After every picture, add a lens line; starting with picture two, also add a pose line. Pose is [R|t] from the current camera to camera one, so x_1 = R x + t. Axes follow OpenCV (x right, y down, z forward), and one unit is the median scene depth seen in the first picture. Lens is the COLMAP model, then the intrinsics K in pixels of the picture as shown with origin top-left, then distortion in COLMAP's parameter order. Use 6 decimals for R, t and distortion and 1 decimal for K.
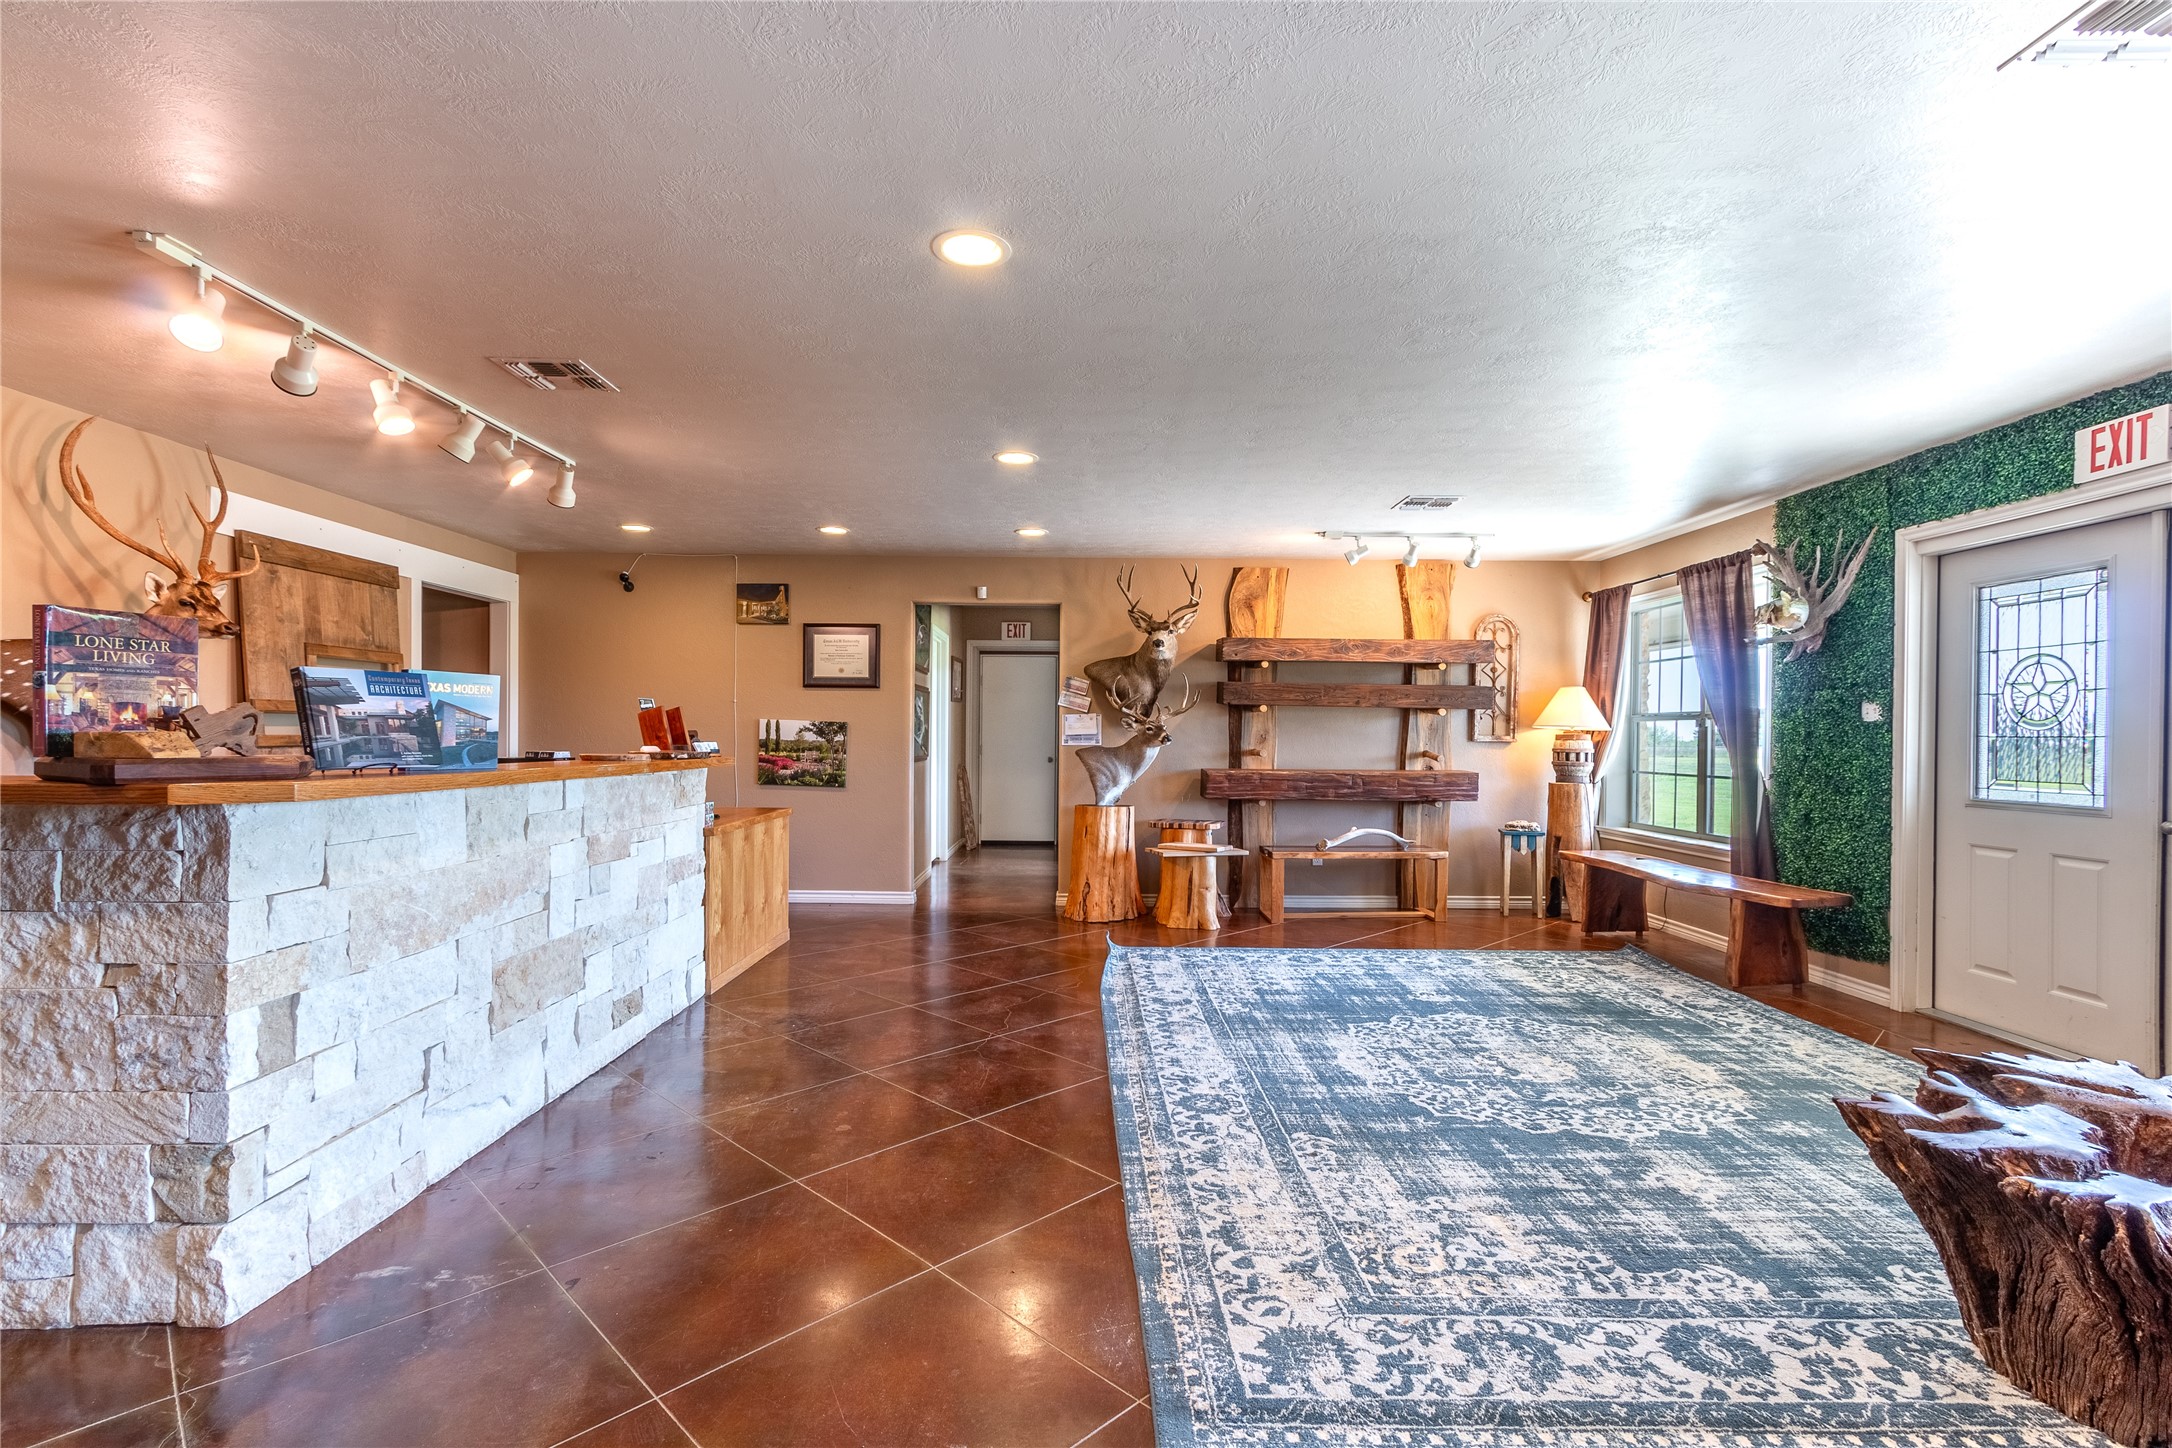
lens RADIAL K [[1006.9, 0, 1073.0], [0, 1006.9, 741.1], [0, 0, 1]] dist [0.007360, -0.001676]
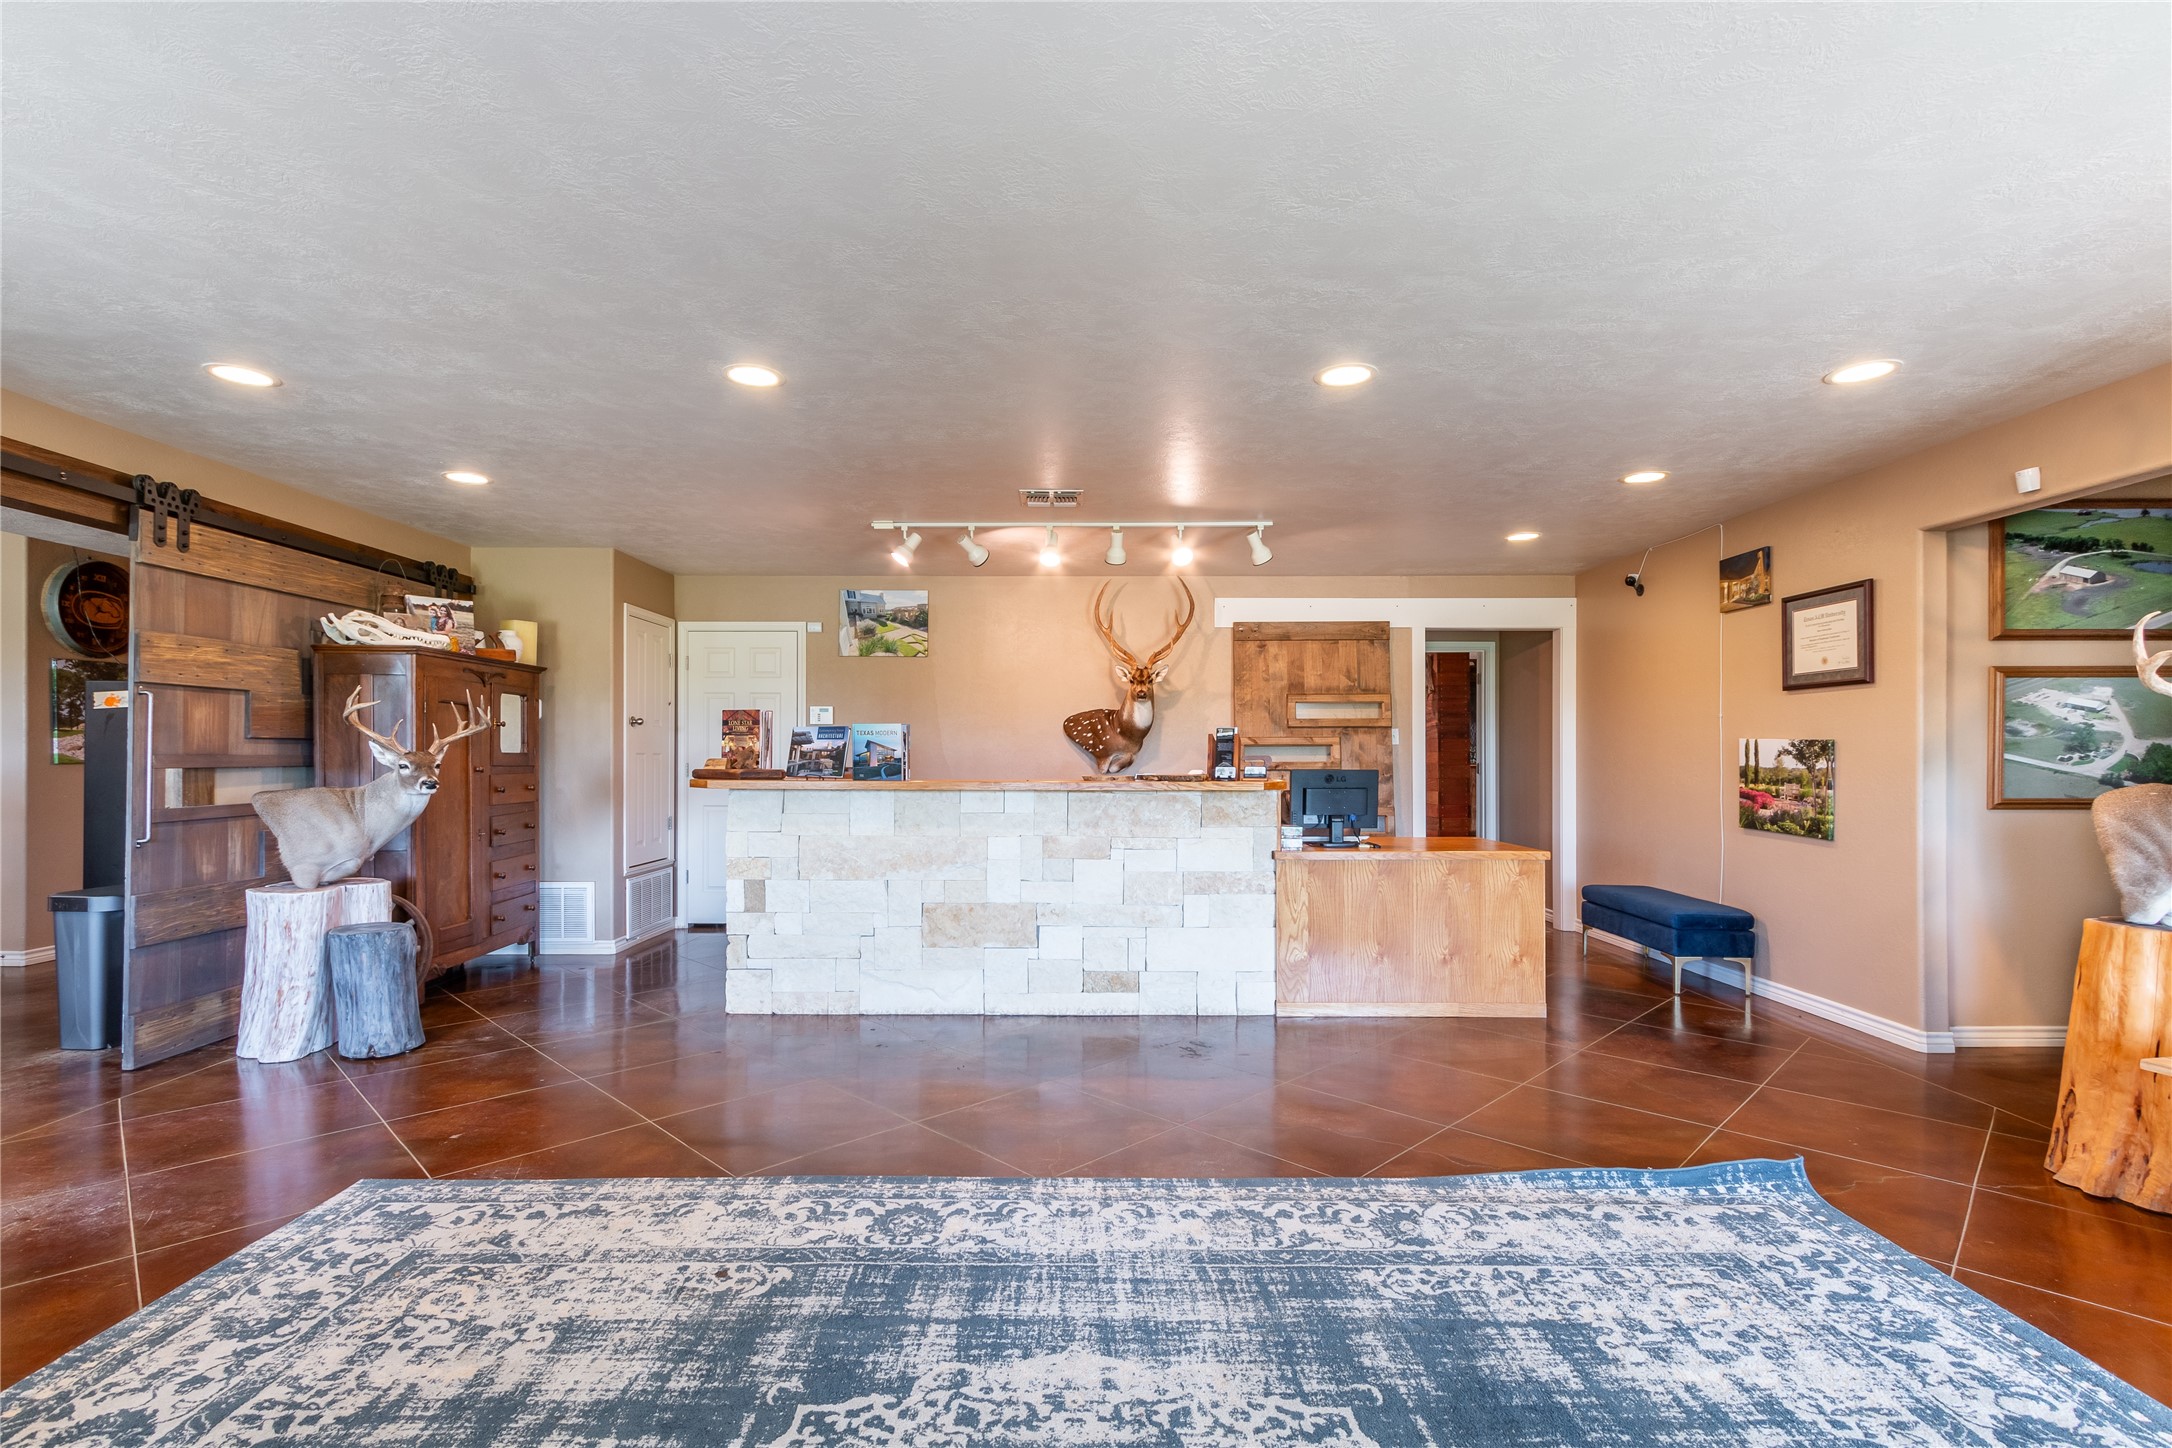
lens RADIAL K [[1006.9, 0, 1074.4], [0, 1006.9, 745.3], [0, 0, 1]] dist [0.007360, -0.001676]
pose [[-0.011474, -0.020264, -0.999729, 0.935745], [-0.006299, 0.999776, -0.020193, 0.001490], [0.999914, 0.006065, -0.011599, 1.147862]]
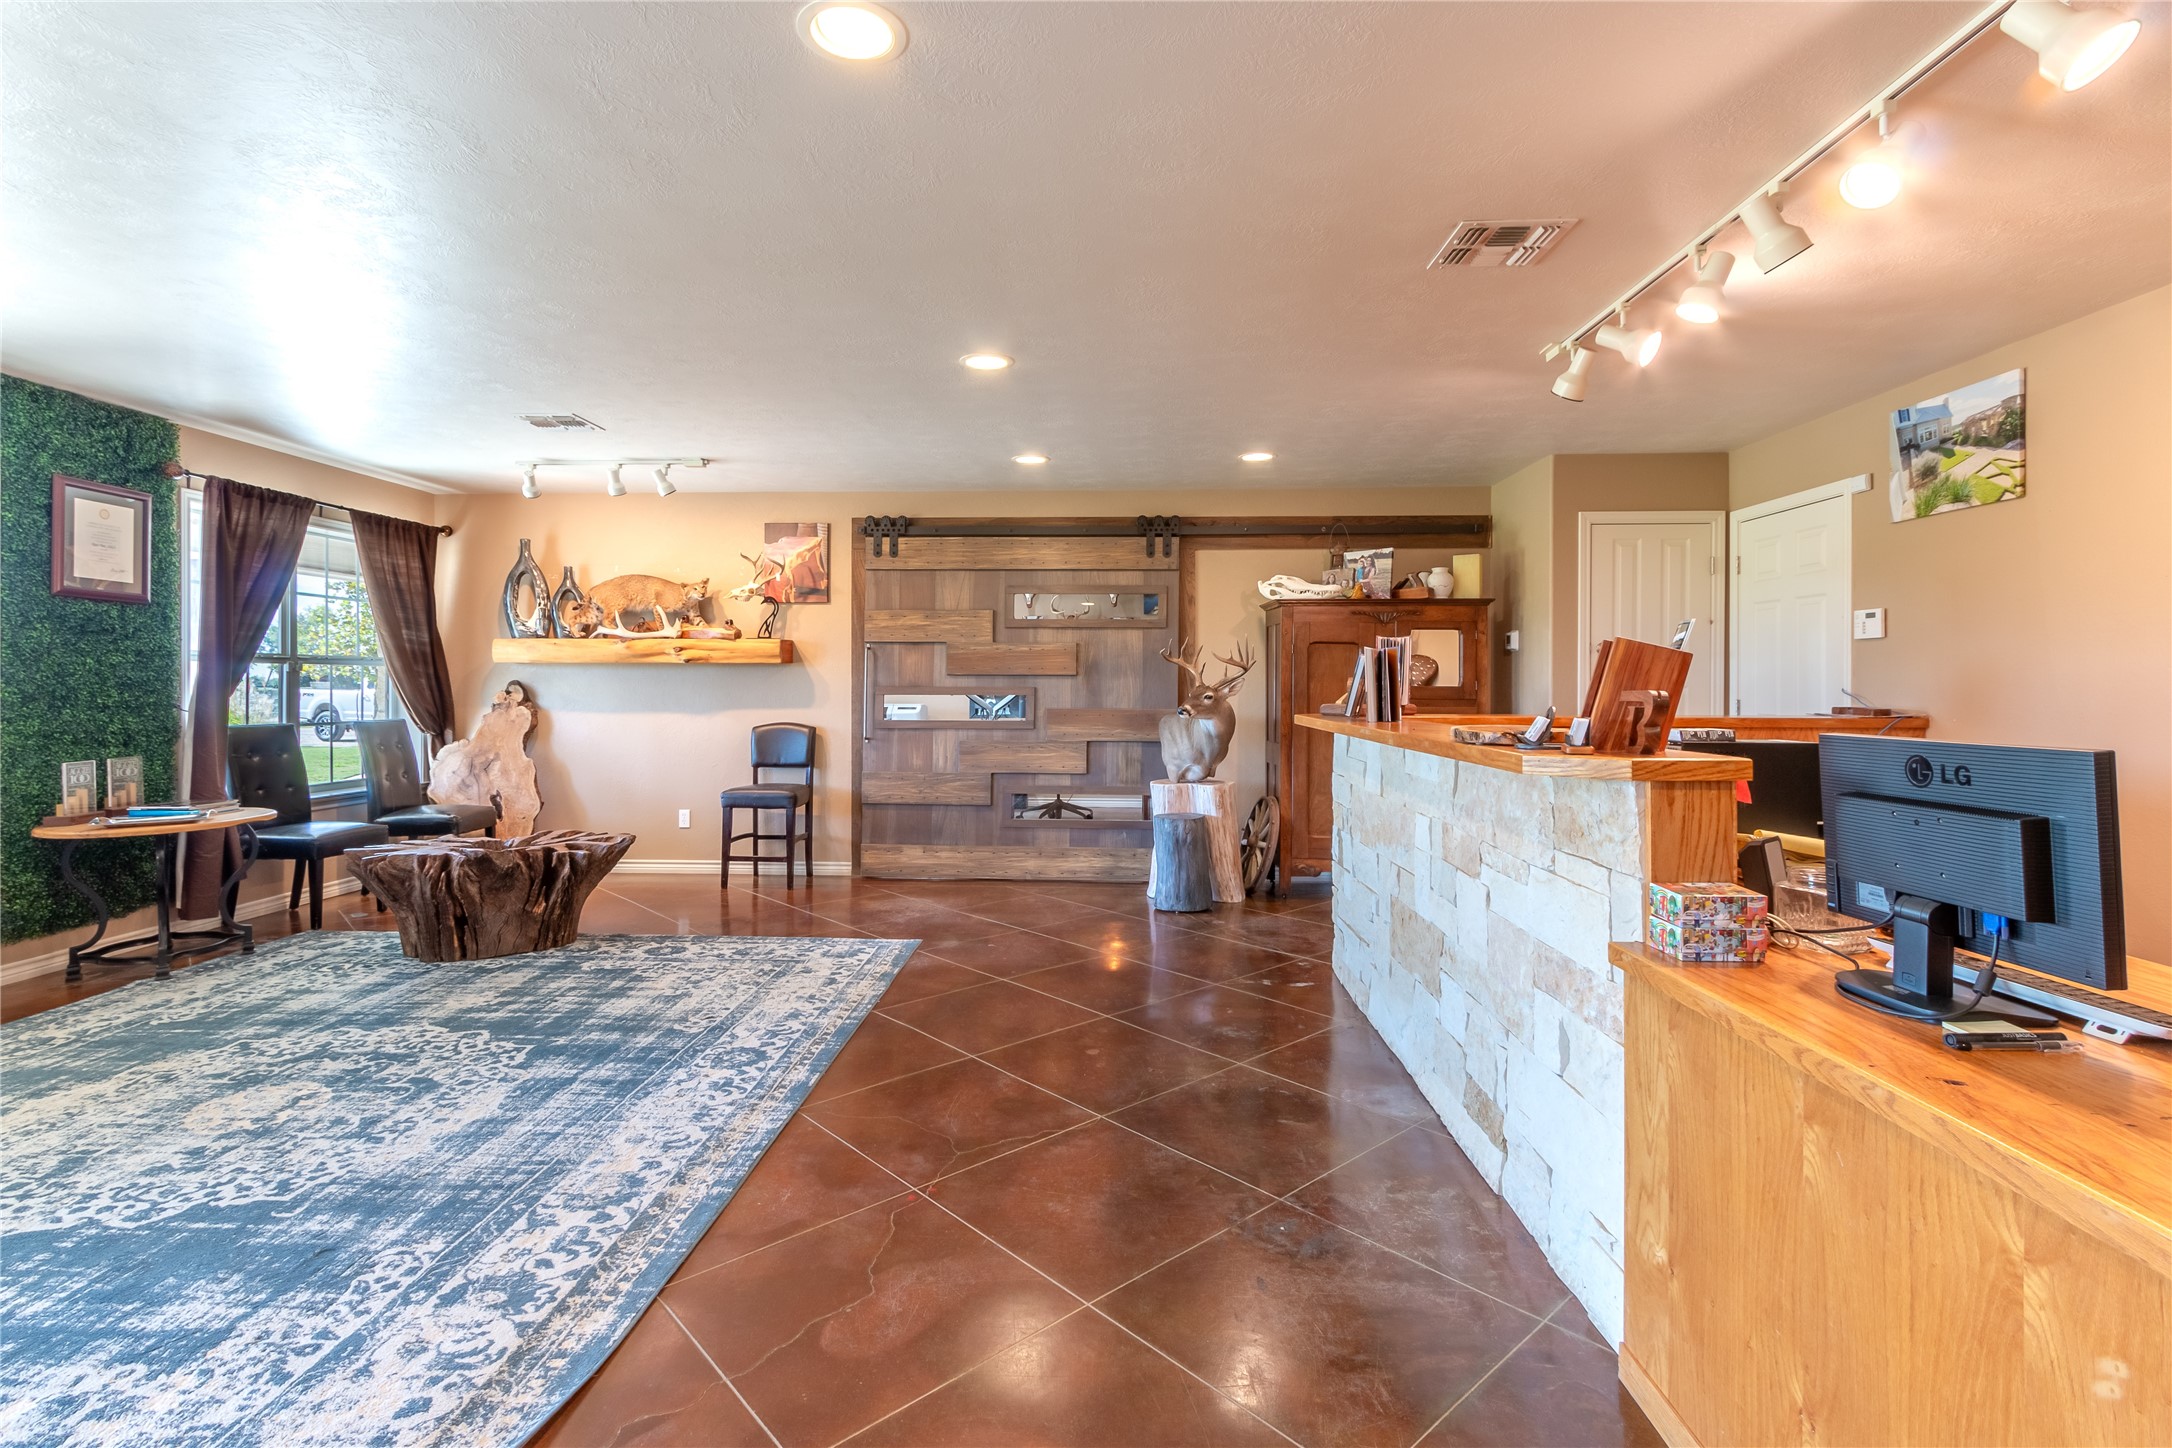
lens RADIAL K [[1006.9, 0, 1046.4], [0, 1006.9, 669.9], [0, 0, 1]] dist [0.007360, -0.001676]
pose [[-0.997484, -0.011376, 0.069968, -0.238331], [-0.012086, 0.999880, -0.009721, -0.016922], [-0.069849, -0.010542, -0.997502, 1.992907]]
